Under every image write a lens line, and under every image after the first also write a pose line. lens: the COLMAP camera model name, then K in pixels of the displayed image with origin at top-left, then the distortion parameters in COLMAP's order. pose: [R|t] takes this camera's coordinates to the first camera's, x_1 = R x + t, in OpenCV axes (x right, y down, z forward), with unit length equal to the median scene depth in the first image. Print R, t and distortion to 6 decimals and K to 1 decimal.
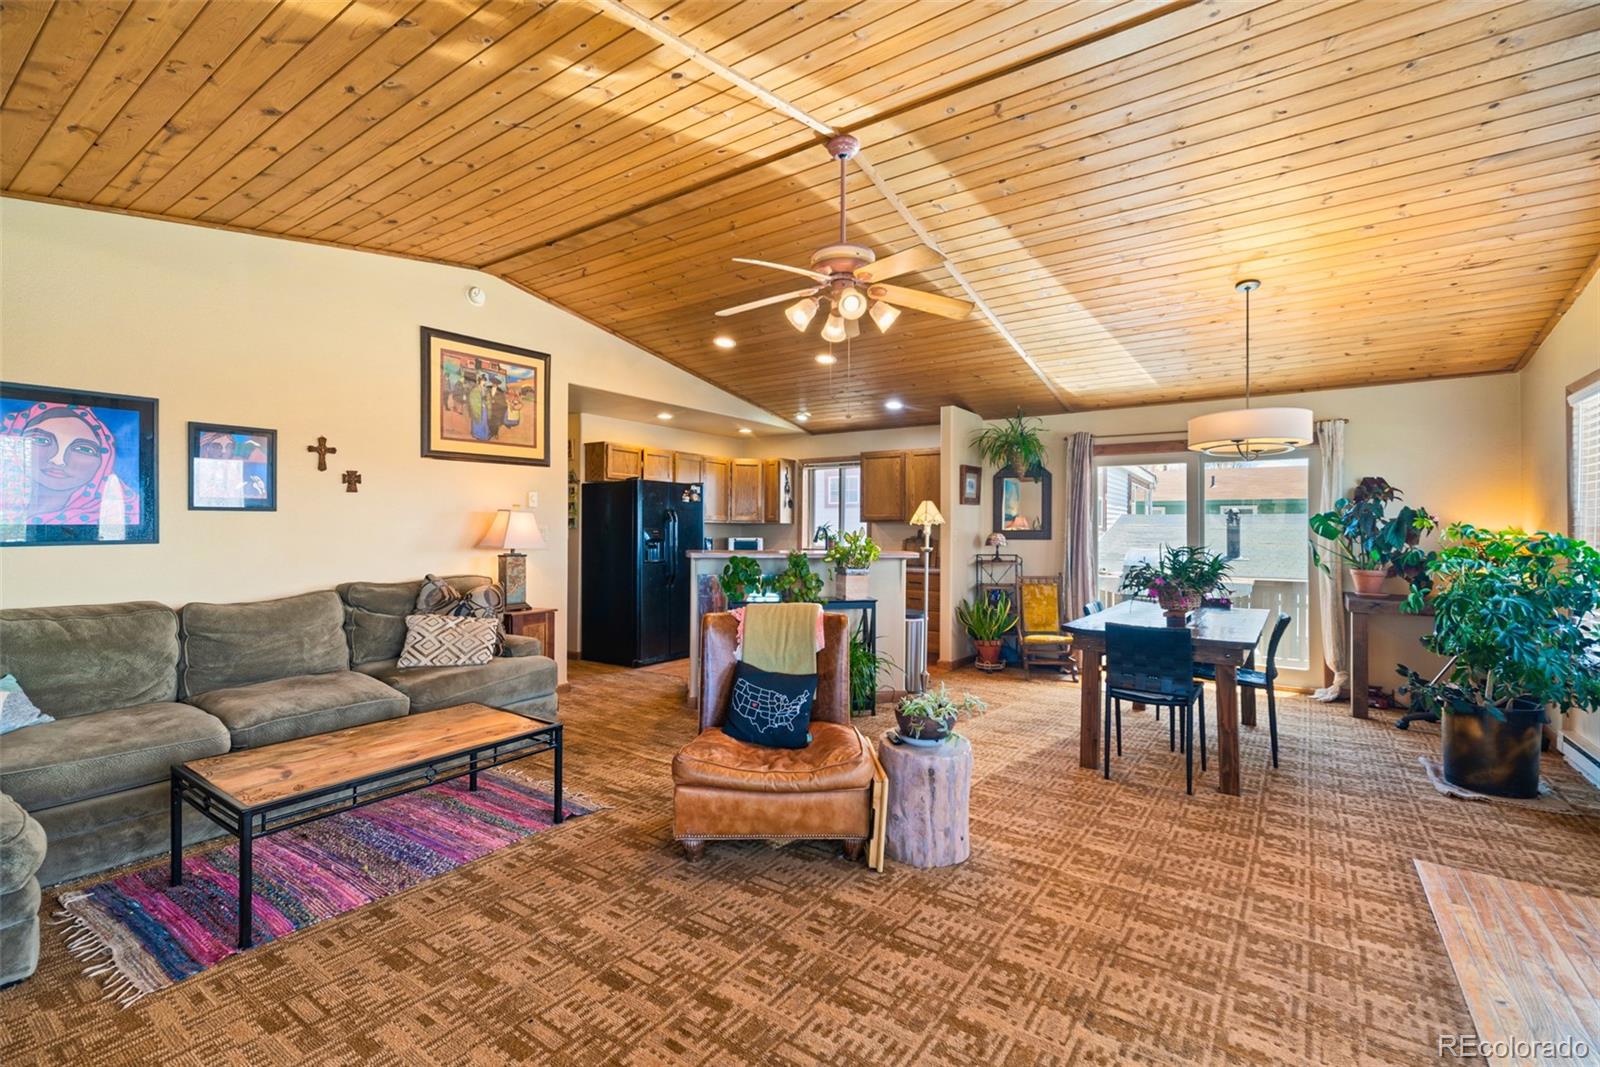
lens RADIAL K [[694.4, 0, 802.3], [0, 694.4, 525.2], [0, 0, 1]] dist [0.004620, 0.001634]
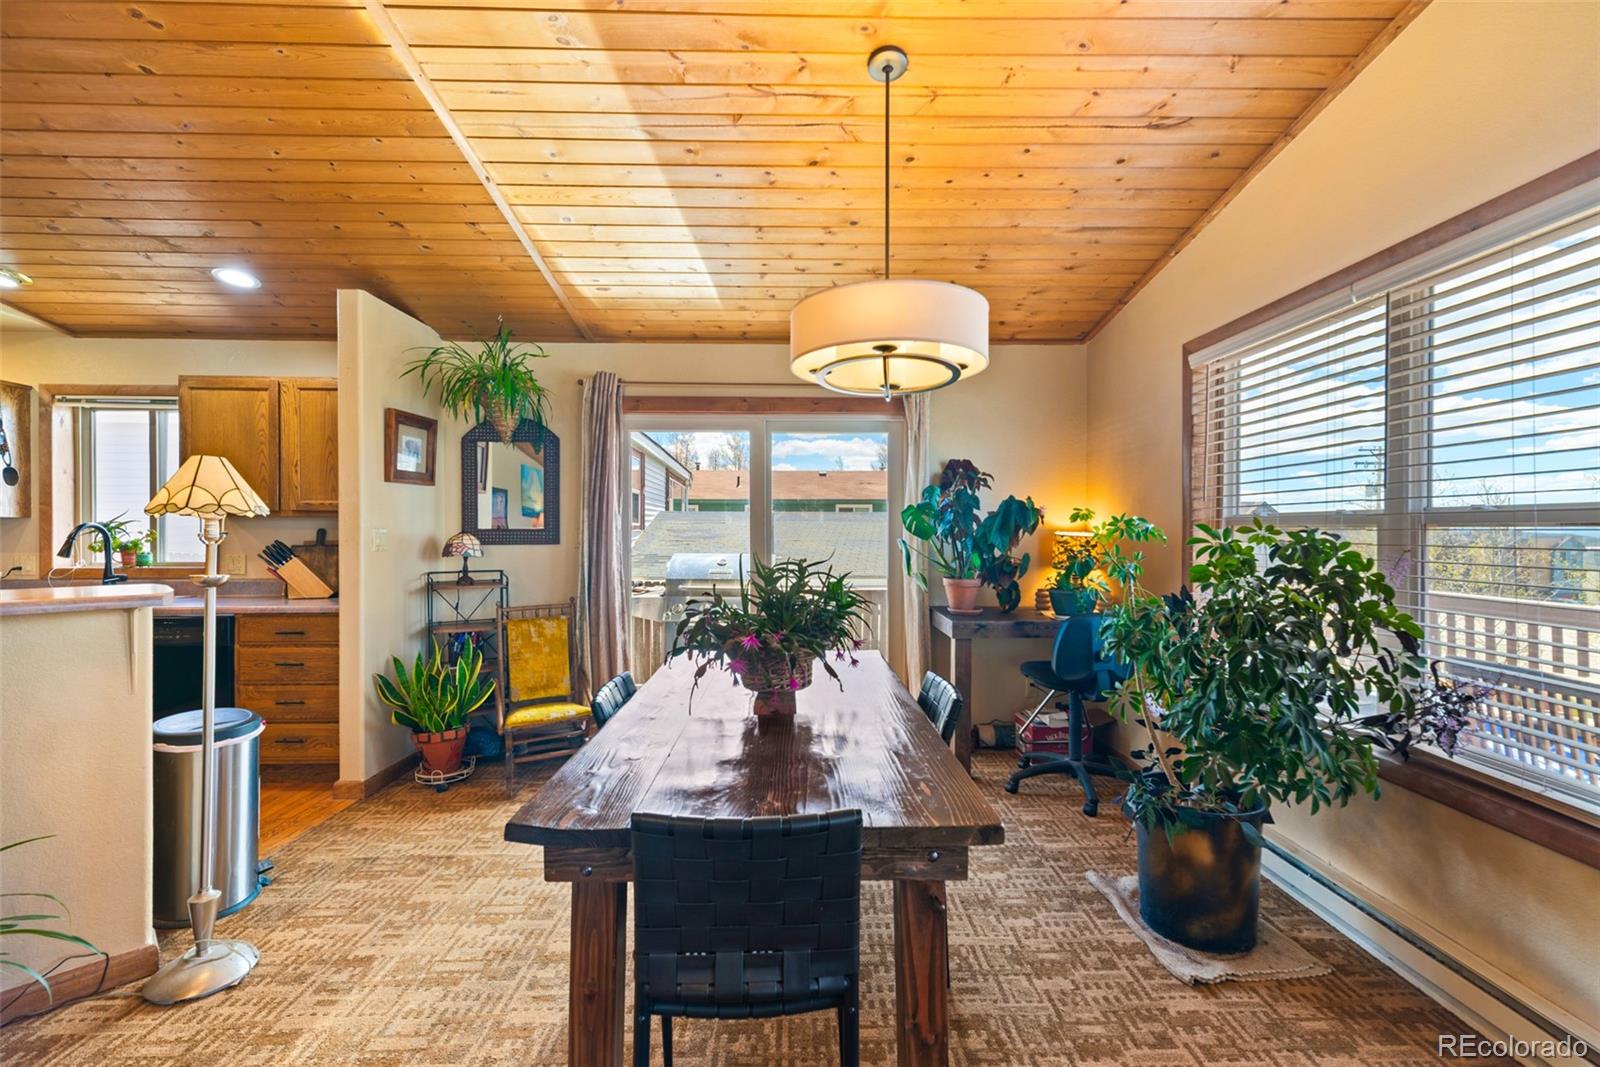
lens RADIAL K [[694.4, 0, 805.4], [0, 694.4, 539.6], [0, 0, 1]] dist [0.004620, 0.001634]
pose [[0.802367, -0.014250, 0.596661, 0.234614], [0.000227, 0.999722, 0.023571, 0.002880], [-0.596831, -0.018777, 0.802147, 0.528234]]
